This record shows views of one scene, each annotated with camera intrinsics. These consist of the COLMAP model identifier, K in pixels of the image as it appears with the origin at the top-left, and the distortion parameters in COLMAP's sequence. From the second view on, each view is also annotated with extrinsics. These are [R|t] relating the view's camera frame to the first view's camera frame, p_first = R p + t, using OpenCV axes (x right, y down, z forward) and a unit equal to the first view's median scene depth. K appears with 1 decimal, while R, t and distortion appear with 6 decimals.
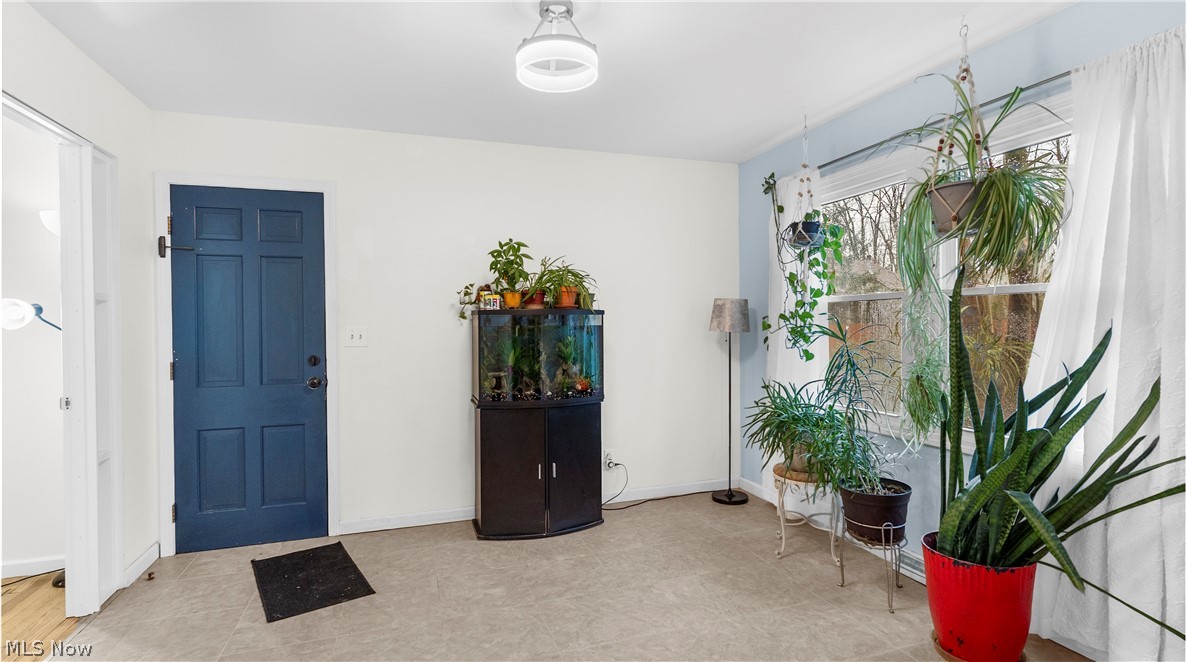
lens RADIAL K [[570.7, 0, 589.3], [0, 570.7, 328.0], [0, 0, 1]] dist [-0.000188, 0.000675]
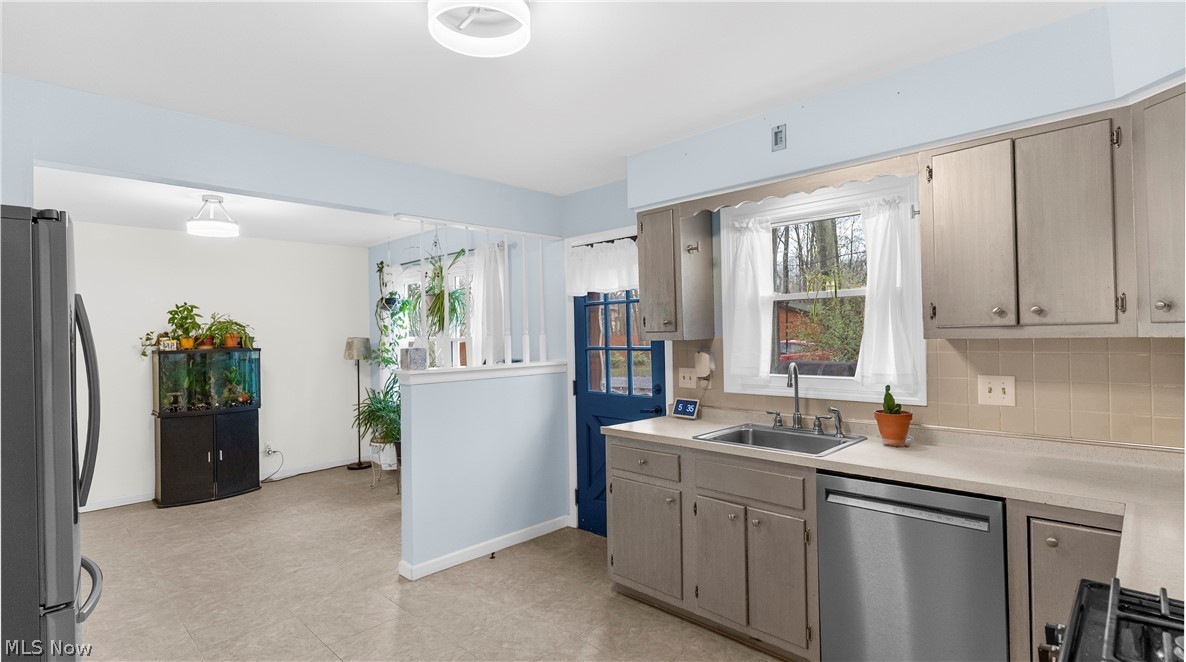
lens RADIAL K [[562.0, 0, 590.8], [0, 562.0, 332.3], [0, 0, 1]] dist [0.001113, 0.000359]
pose [[0.887443, -0.006101, 0.460876, 0.120749], [0.016470, 0.999694, -0.018481, -0.032726], [-0.460622, 0.023991, 0.887272, -0.765353]]
